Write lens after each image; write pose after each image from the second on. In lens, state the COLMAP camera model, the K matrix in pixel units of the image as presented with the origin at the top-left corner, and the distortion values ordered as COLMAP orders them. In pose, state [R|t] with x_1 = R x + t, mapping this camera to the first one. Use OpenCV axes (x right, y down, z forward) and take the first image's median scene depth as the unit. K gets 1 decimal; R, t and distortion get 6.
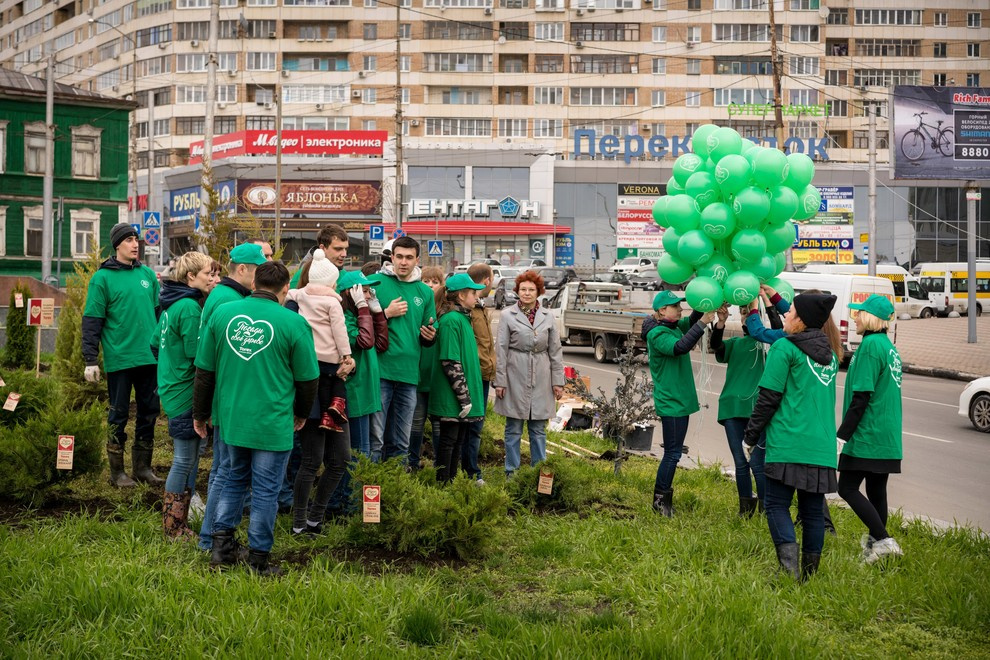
lens RADIAL K [[1517.6, 0, 495.0], [0, 1517.6, 330.0], [0, 0, 1]] dist [0.013082, -0.172796]
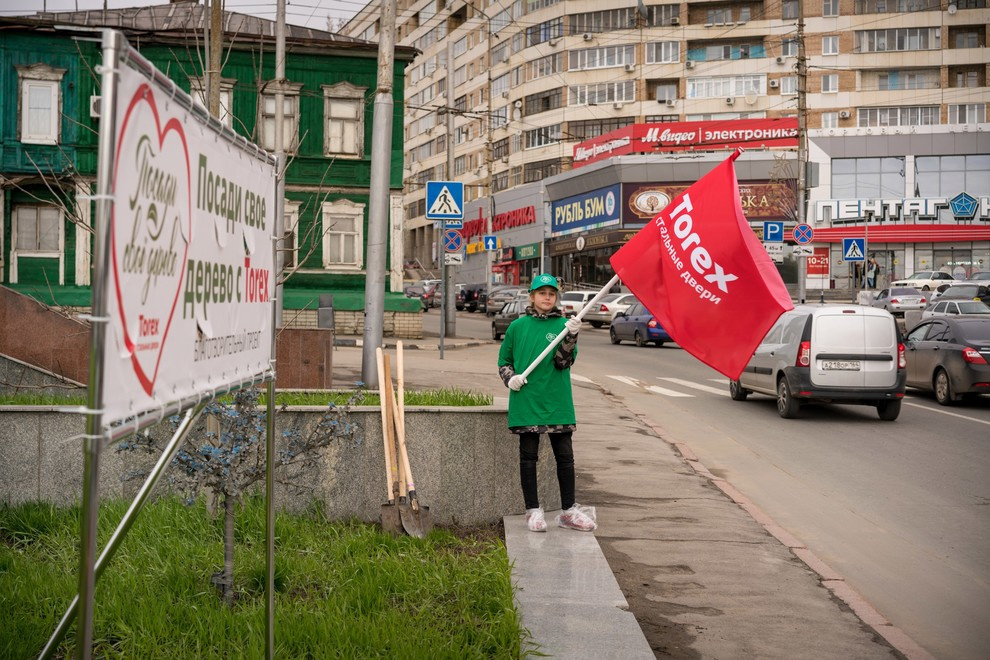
lens RADIAL K [[1517.6, 0, 495.0], [0, 1517.6, 330.0], [0, 0, 1]] dist [0.013082, -0.172796]
pose [[0.958228, -0.008194, -0.285888, 0.000751], [0.002758, 0.999808, -0.019414, -0.002416], [0.285992, 0.017814, 0.958066, 0.170780]]
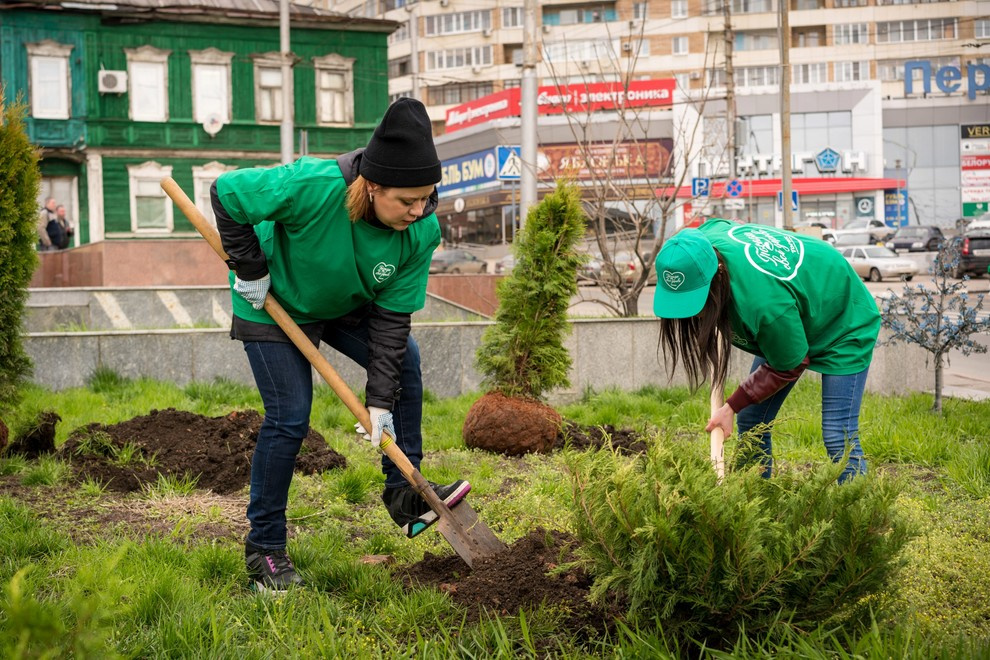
lens RADIAL K [[1525.0, 0, 478.4], [0, 1525.0, 327.5], [0, 0, 1]] dist [0.009264, -0.114478]
pose [[0.984850, -0.036420, -0.169541, -0.037760], [0.037686, 0.999281, 0.004254, -0.000117], [0.169264, -0.010578, 0.985514, 0.133274]]
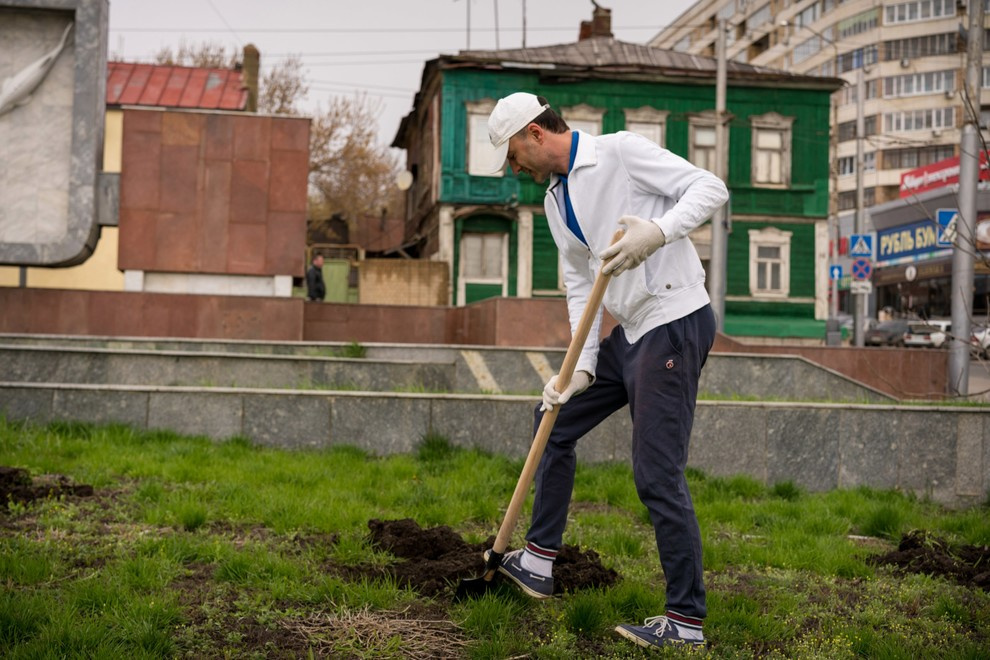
lens RADIAL K [[1525.0, 0, 478.4], [0, 1525.0, 327.5], [0, 0, 1]] dist [0.009264, -0.114478]
pose [[0.895715, -0.004793, -0.444603, -0.035690], [-0.014458, 0.999099, -0.039898, -0.000714], [0.444394, 0.042165, 0.894839, 0.144937]]
